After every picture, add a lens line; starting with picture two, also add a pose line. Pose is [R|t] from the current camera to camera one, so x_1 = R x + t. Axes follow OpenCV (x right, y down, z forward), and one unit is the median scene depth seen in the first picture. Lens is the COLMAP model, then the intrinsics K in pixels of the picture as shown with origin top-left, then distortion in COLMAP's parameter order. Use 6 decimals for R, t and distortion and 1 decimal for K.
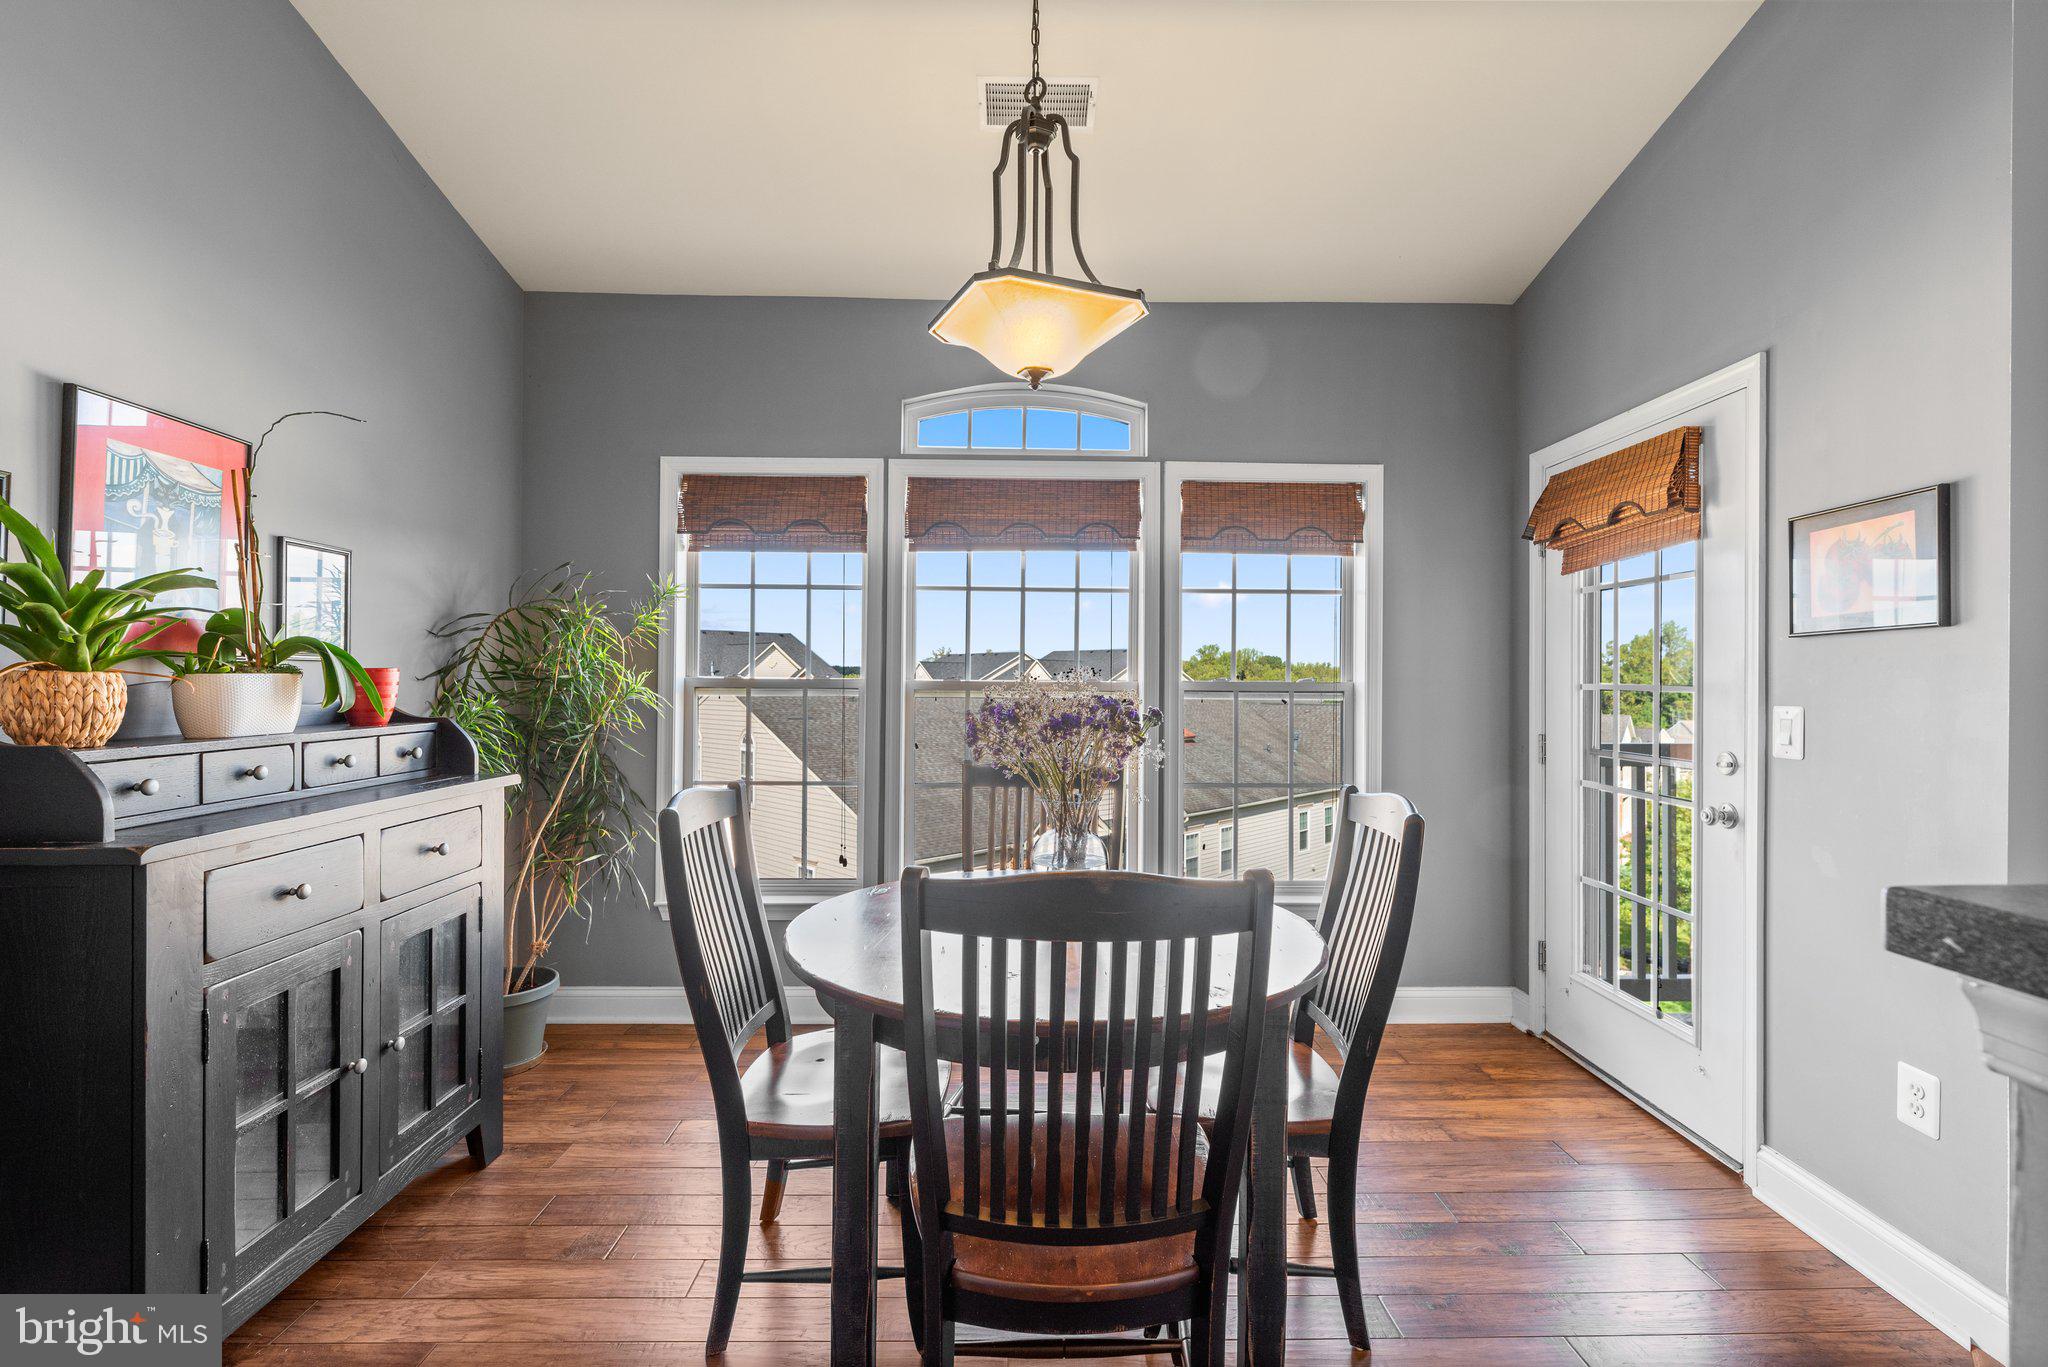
lens RADIAL K [[928.9, 0, 1027.3], [0, 928.9, 689.3], [0, 0, 1]] dist [-0.000901, -0.000259]
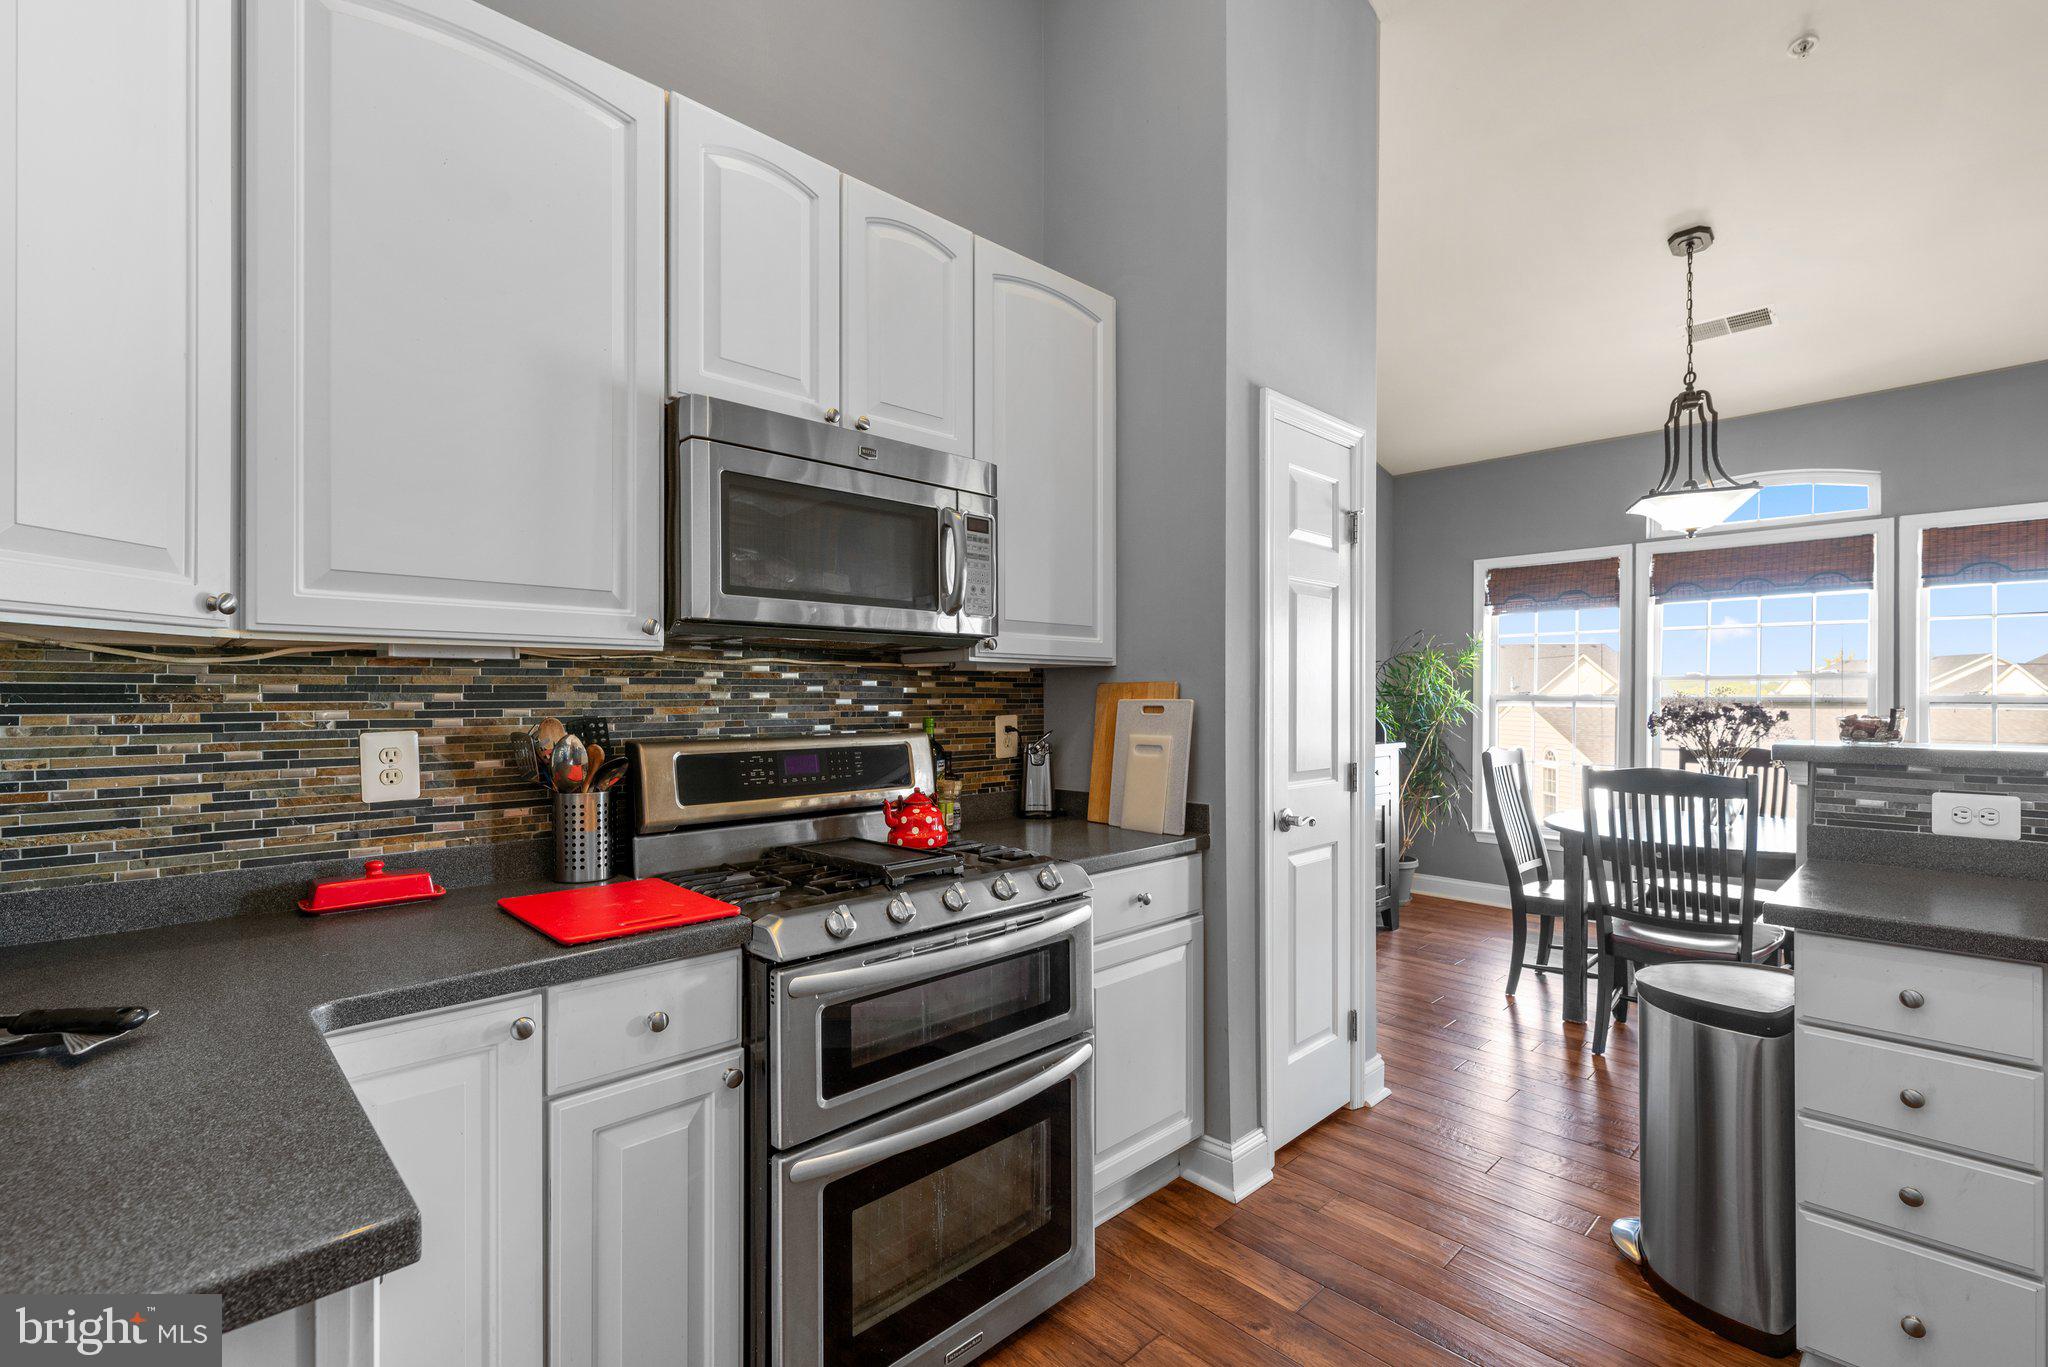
lens RADIAL K [[909.9, 0, 1030.2], [0, 909.9, 688.0], [0, 0, 1]] dist [-0.000004, -0.000697]
pose [[0.686269, -0.010548, -0.727271, 0.233586], [-0.004099, 0.999823, -0.018368, 0.008696], [0.727336, 0.015586, 0.686105, -0.668260]]
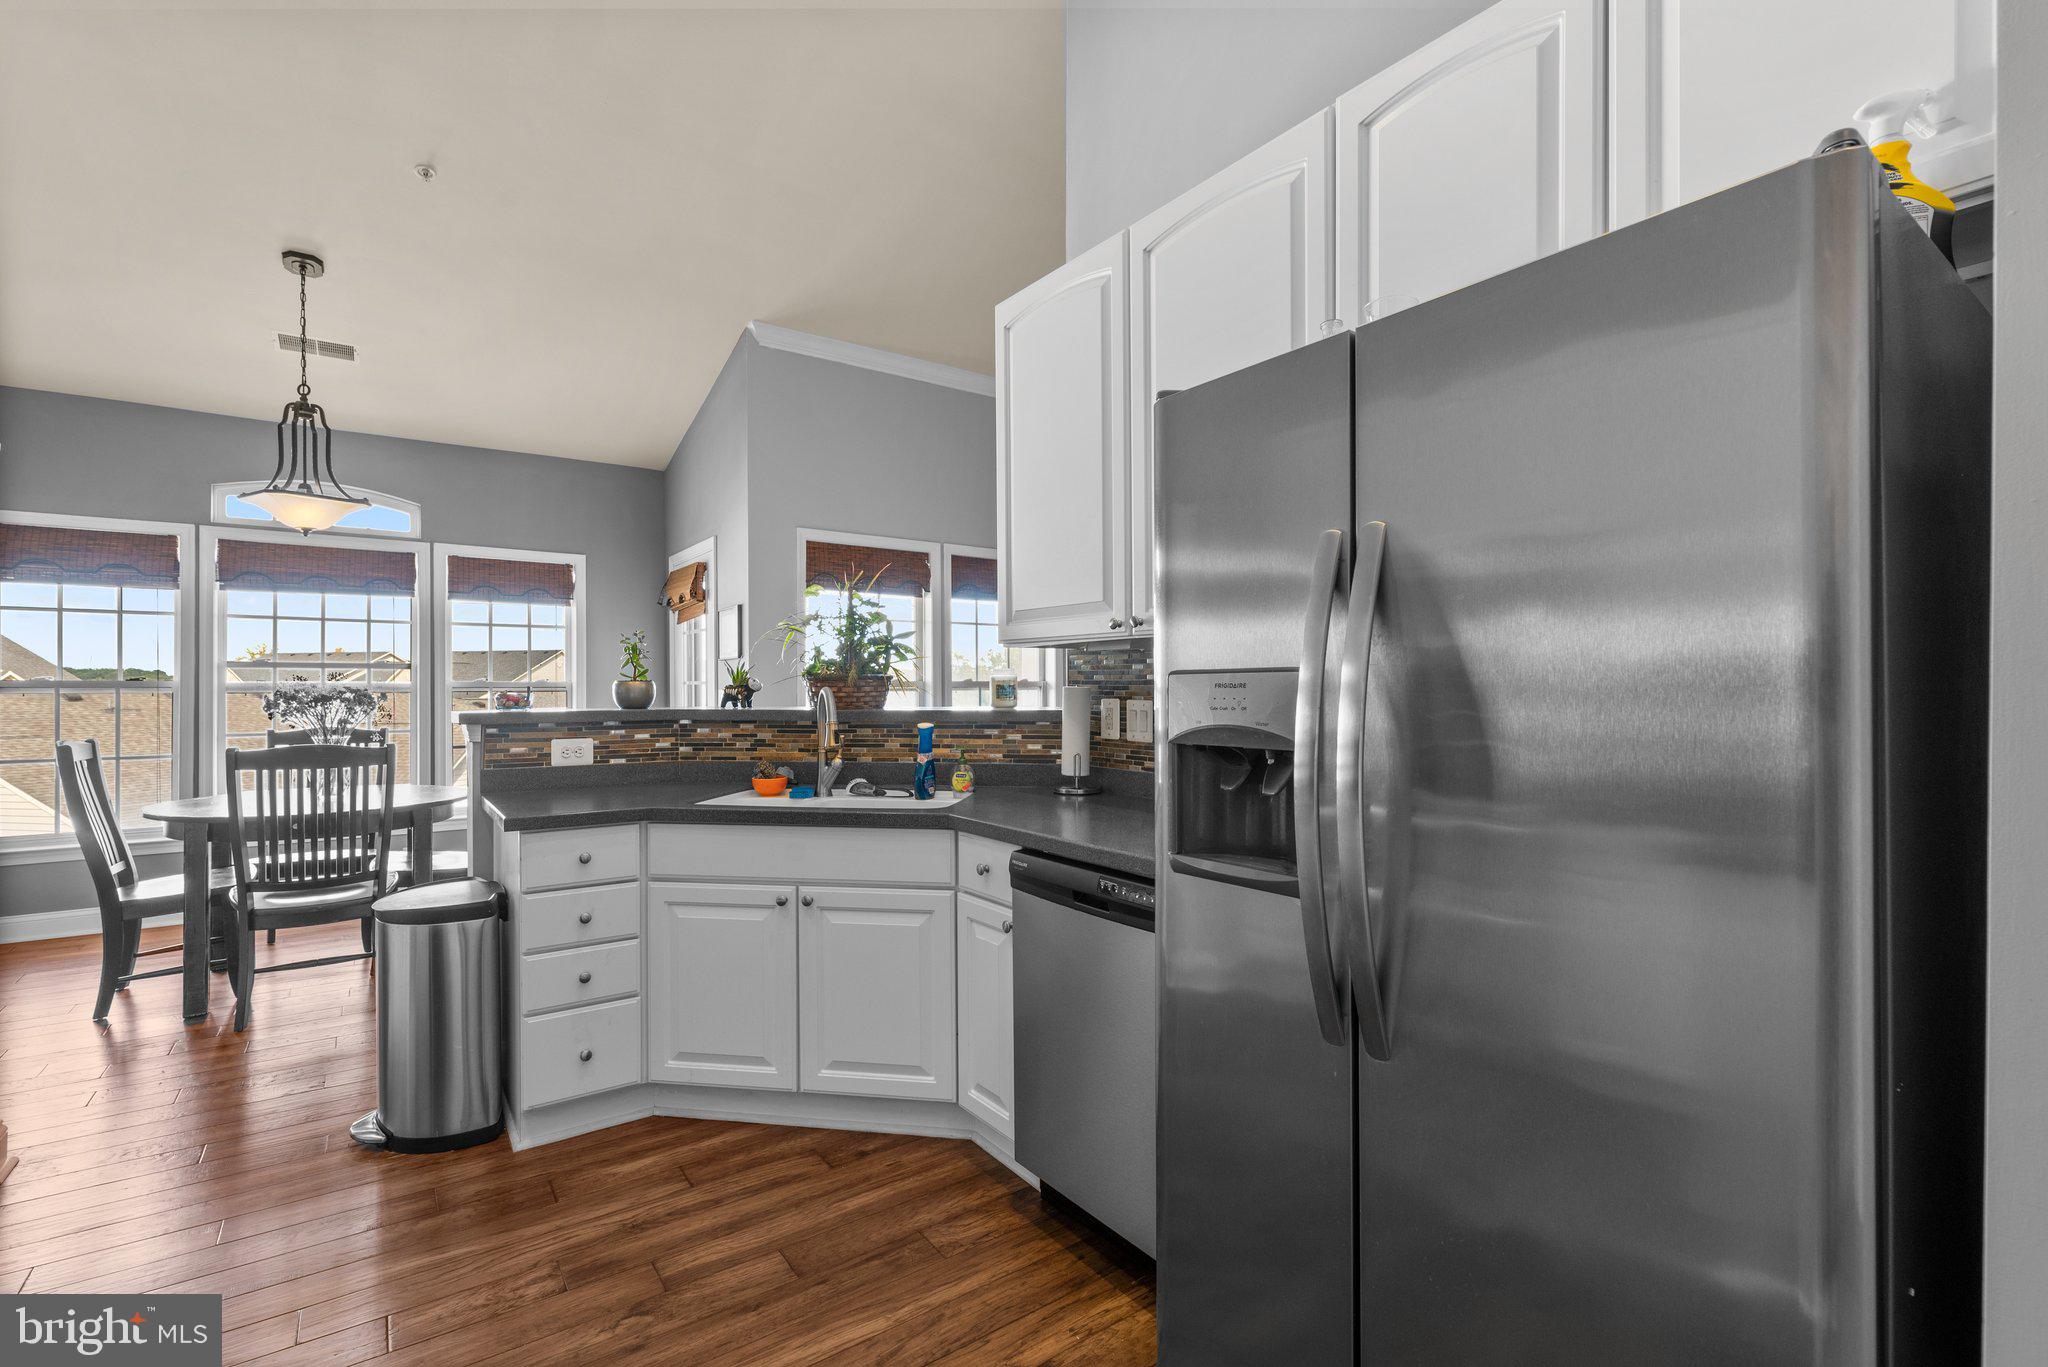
lens RADIAL K [[885.9, 0, 1019.2], [0, 885.9, 688.2], [0, 0, 1]] dist [0.000516, -0.000279]
pose [[0.816720, -0.010084, 0.576945, 0.090039], [0.012334, 0.999924, 0.000018, 0.016242], [-0.576902, 0.007102, 0.816783, -0.826391]]
